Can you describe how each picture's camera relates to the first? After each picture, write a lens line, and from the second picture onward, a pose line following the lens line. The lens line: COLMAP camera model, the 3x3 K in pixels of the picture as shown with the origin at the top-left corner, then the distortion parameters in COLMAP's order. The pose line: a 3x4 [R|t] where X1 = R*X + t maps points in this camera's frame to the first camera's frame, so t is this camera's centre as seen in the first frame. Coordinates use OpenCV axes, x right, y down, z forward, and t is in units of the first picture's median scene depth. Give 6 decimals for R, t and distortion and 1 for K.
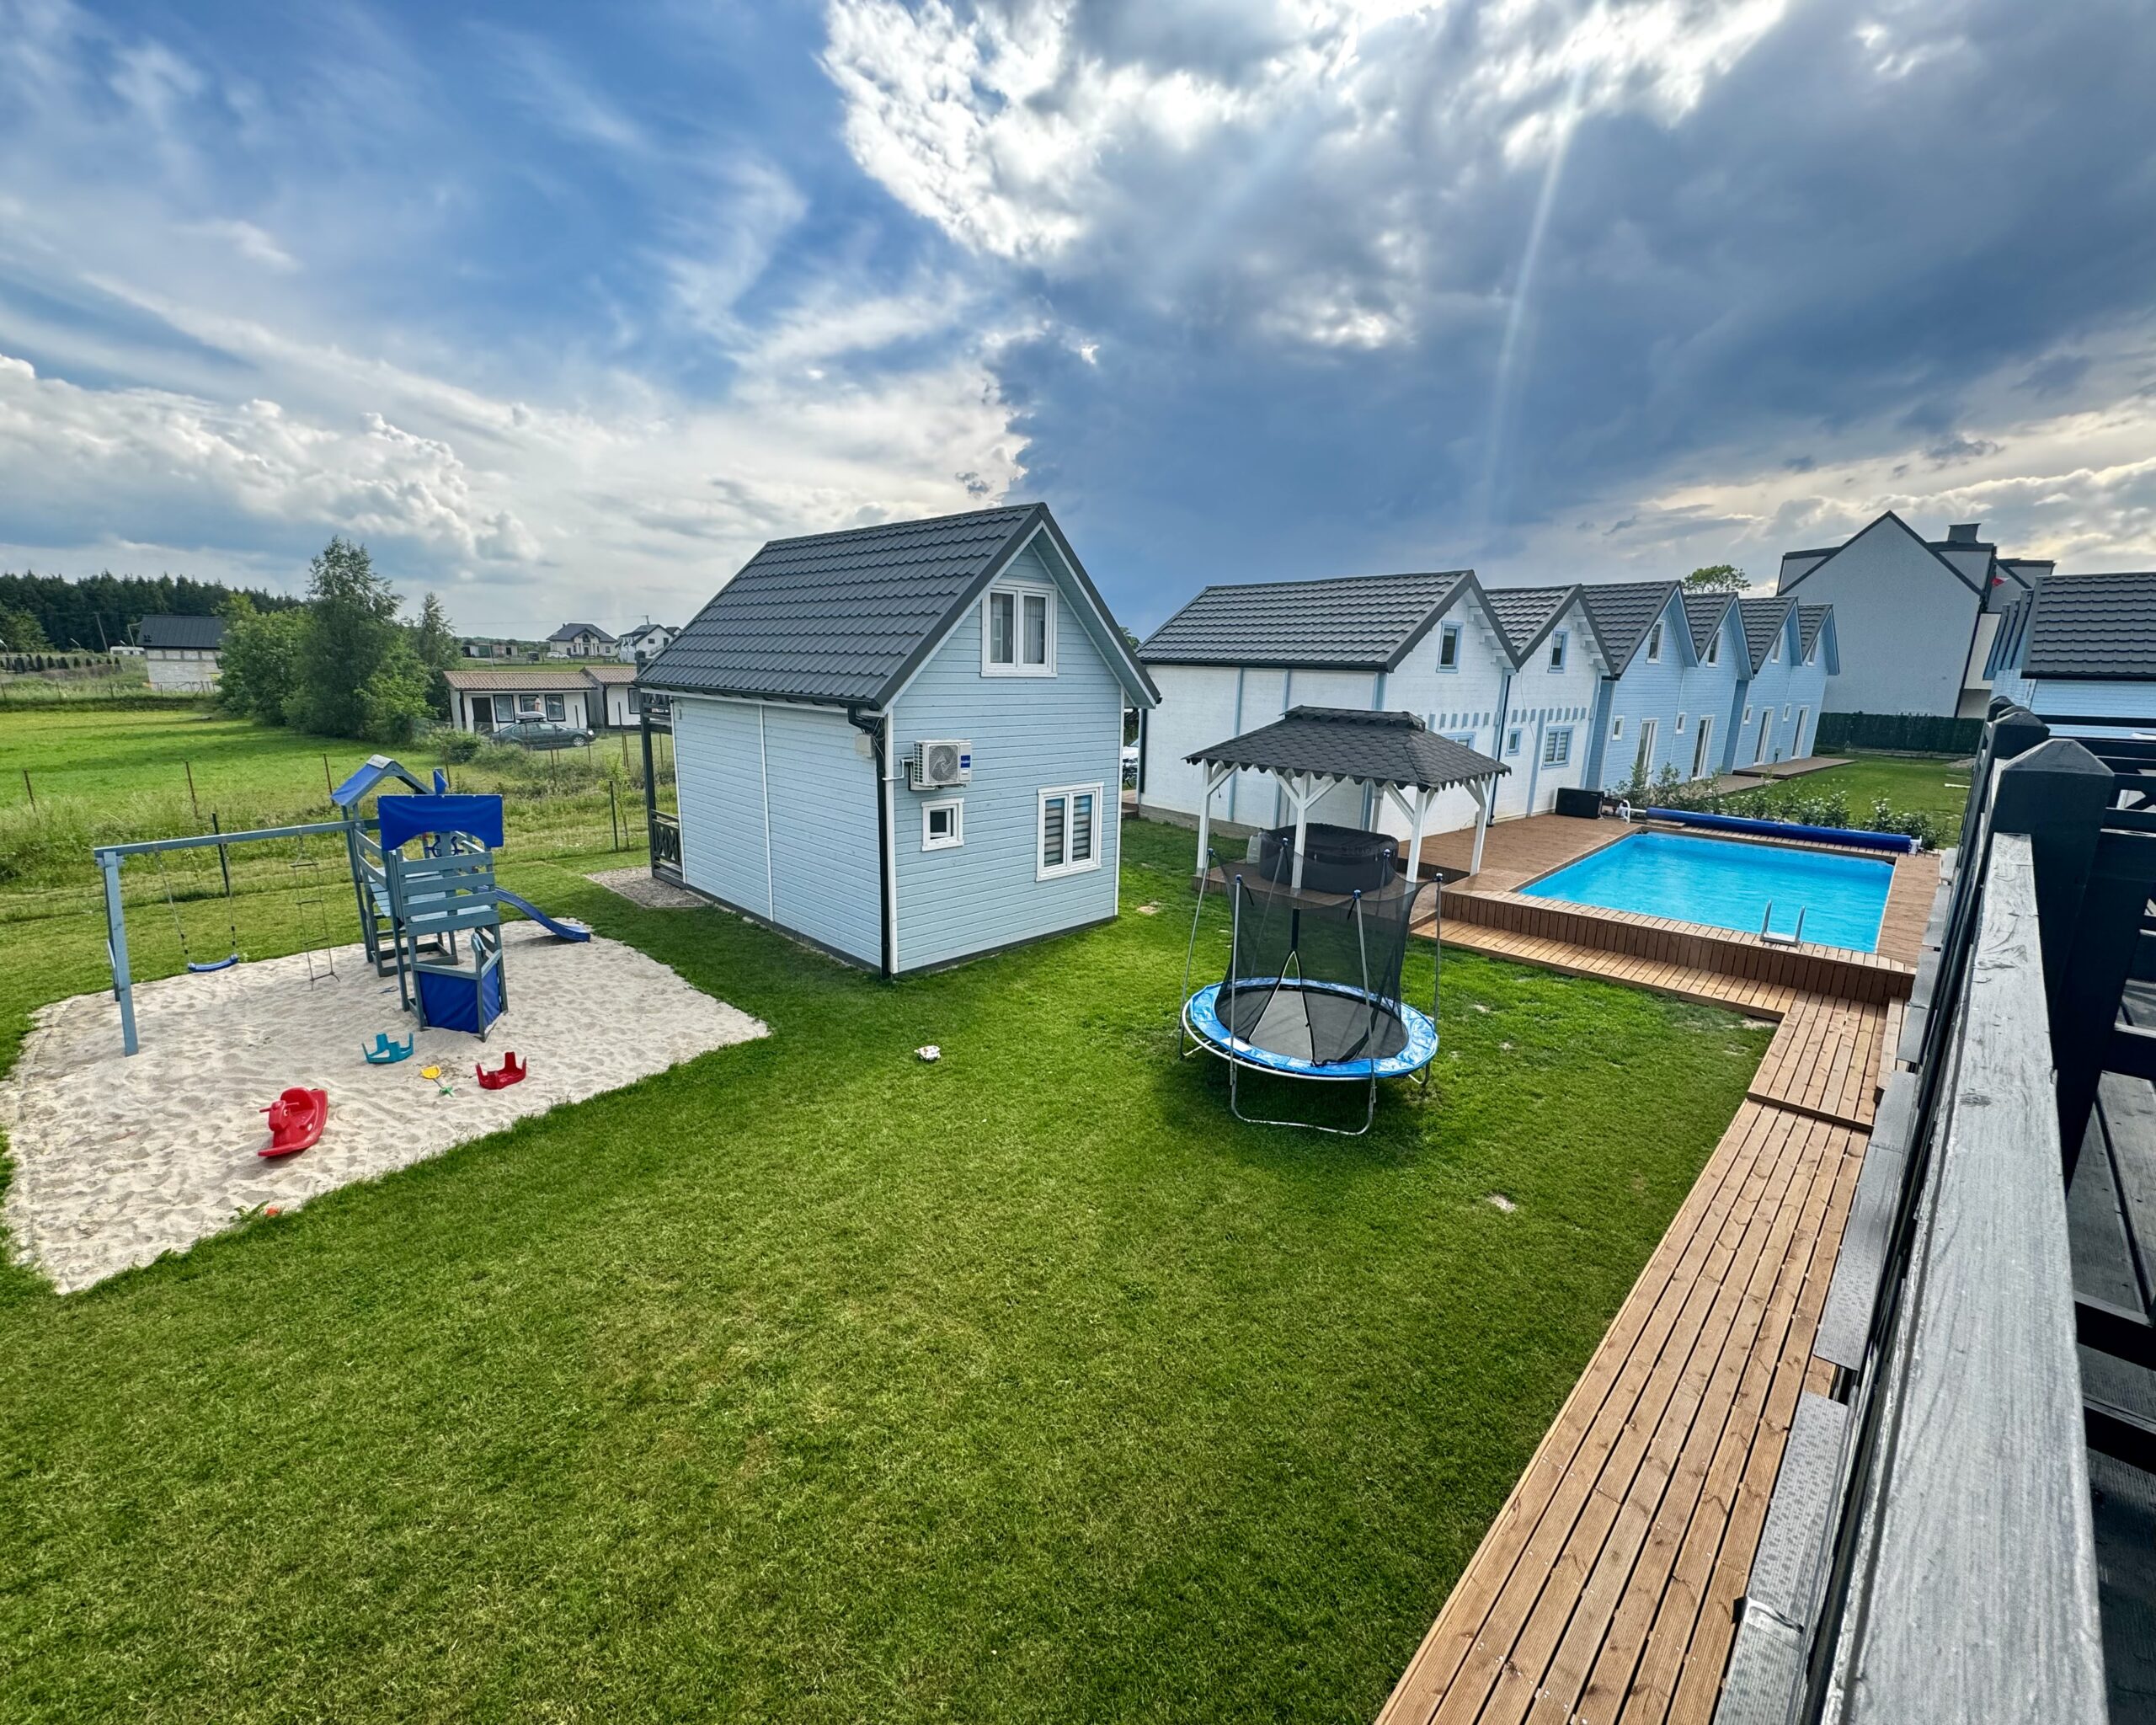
lens RADIAL K [[917.0, 0, 1075.0], [0, 917.0, 859.1], [0, 0, 1]] dist [0.000216, -0.000215]
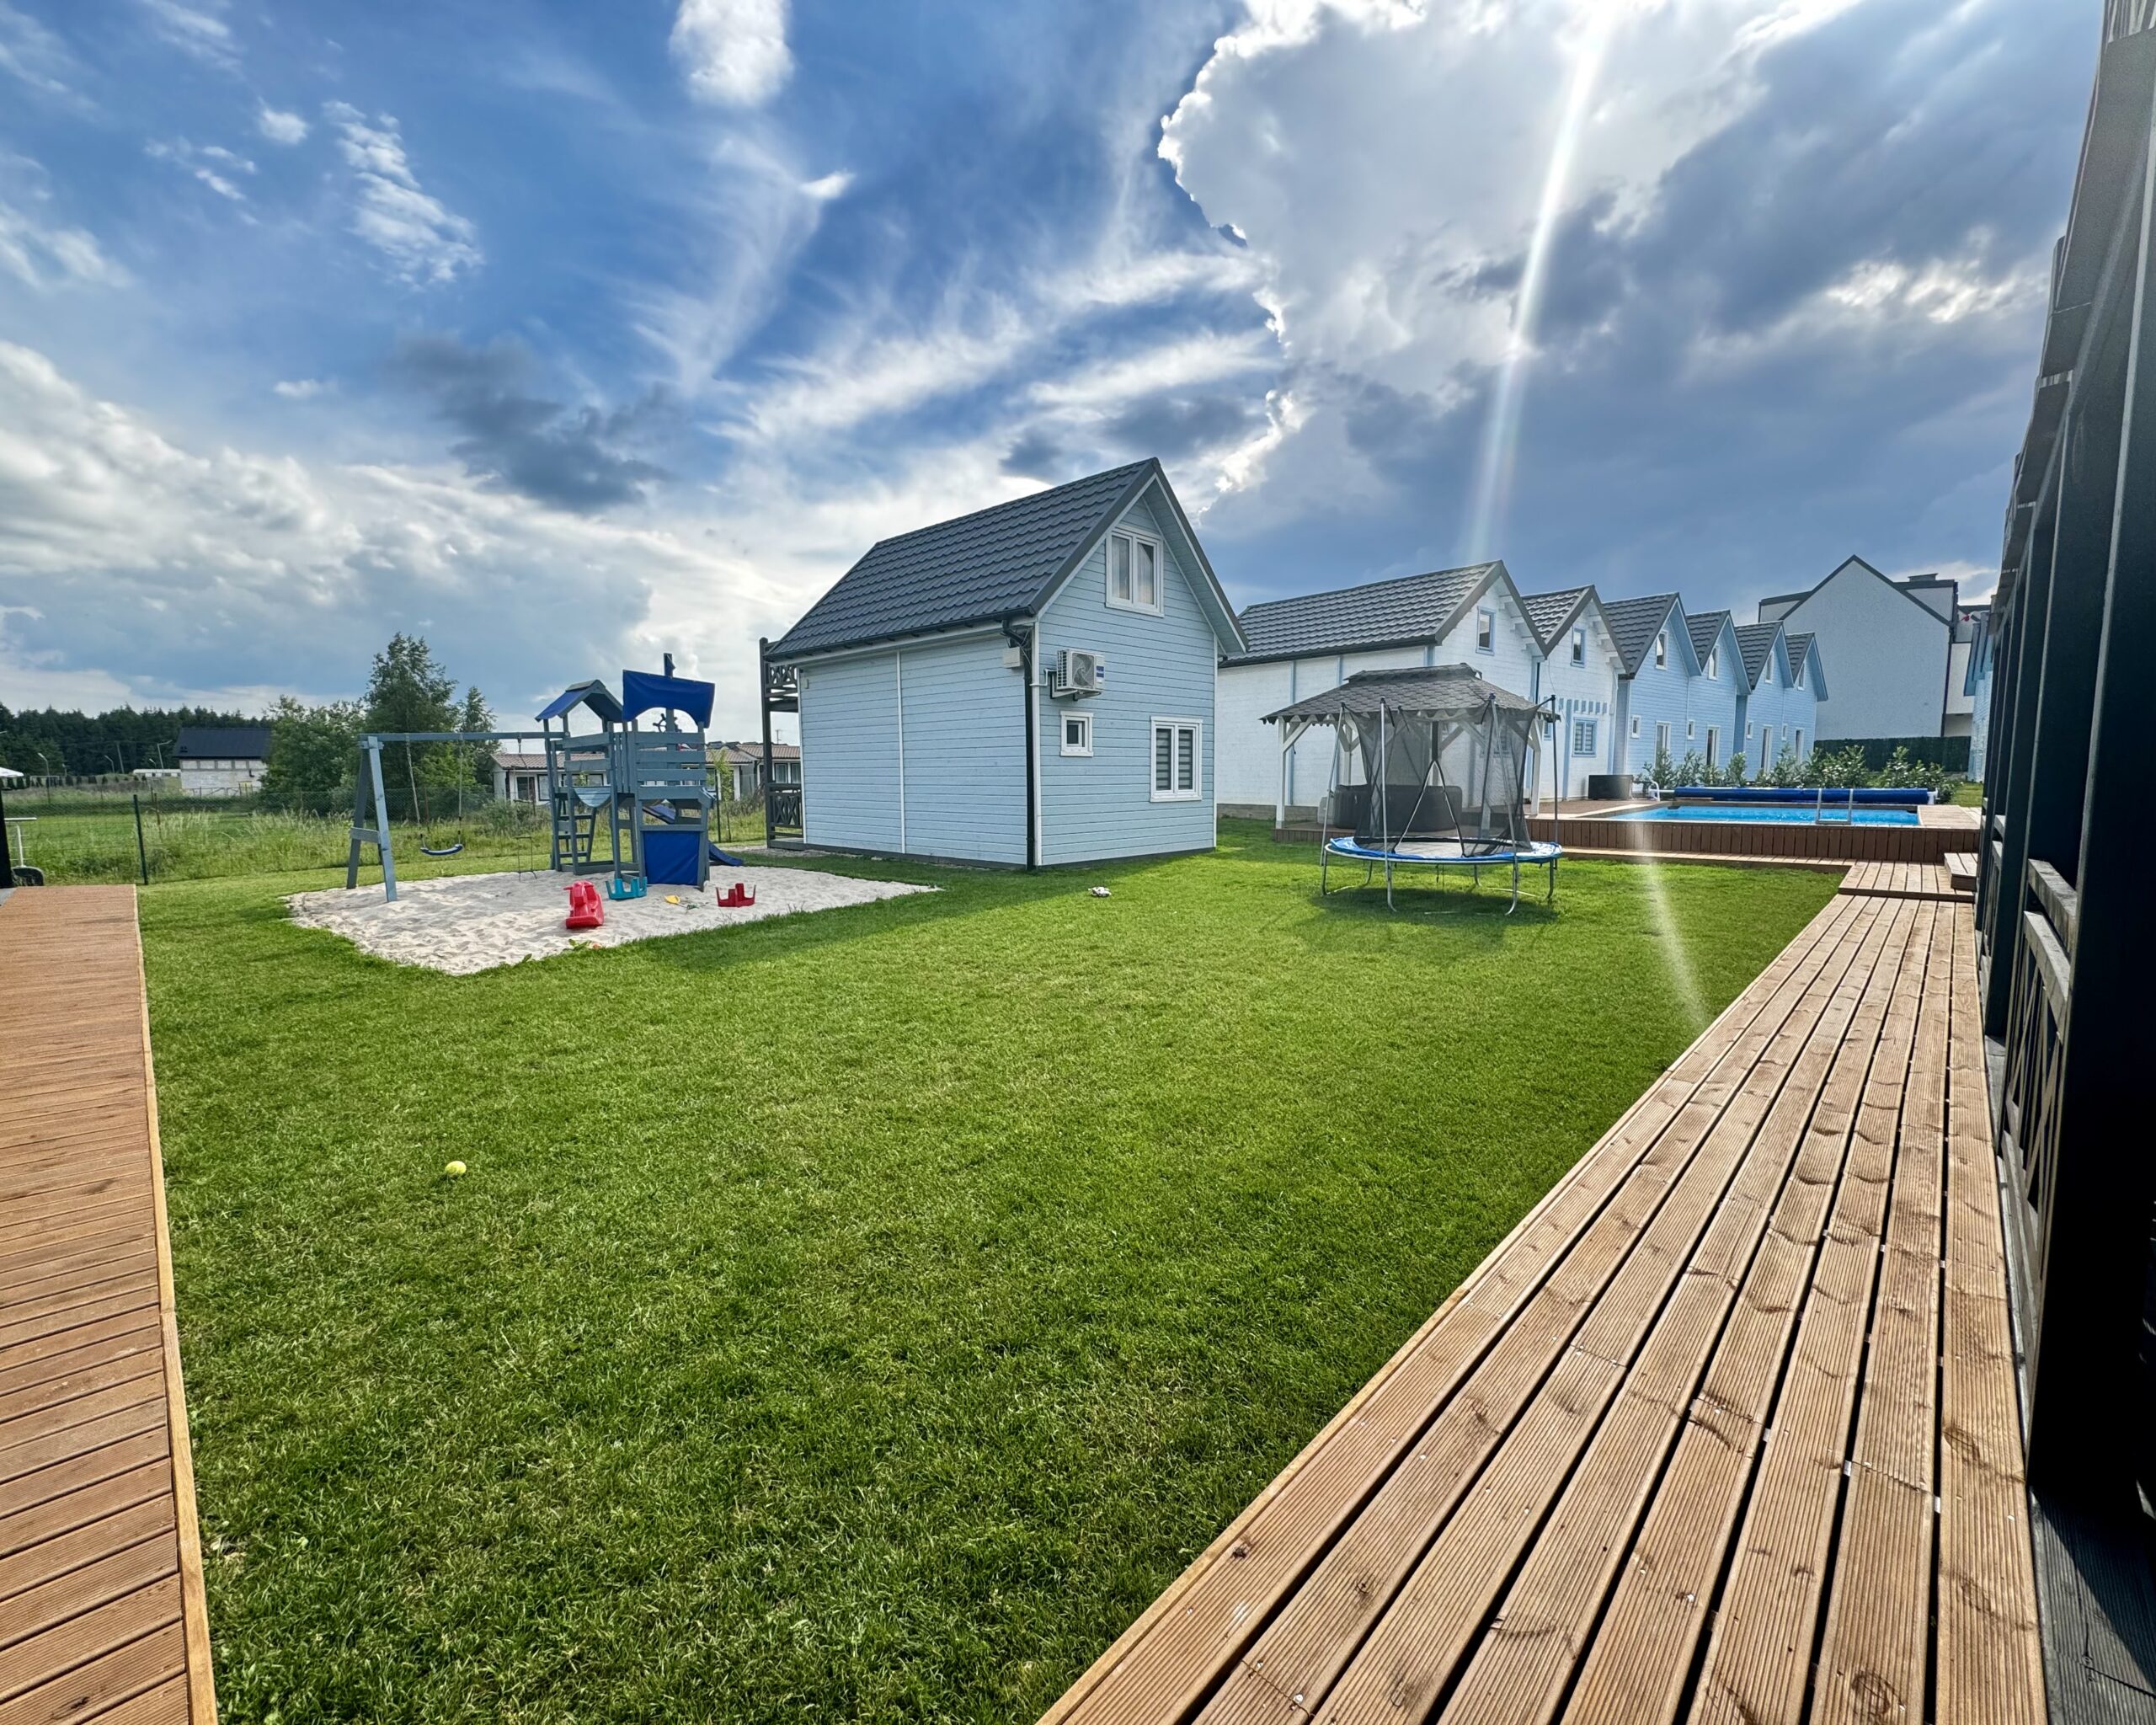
lens RADIAL K [[917.0, 0, 1075.0], [0, 917.0, 859.1], [0, 0, 1]] dist [0.000216, -0.000215]
pose [[0.999462, -0.032006, 0.007185, -0.140458], [0.032623, 0.992749, -0.115691, 0.213129], [-0.003430, 0.115863, 0.993259, -0.079289]]
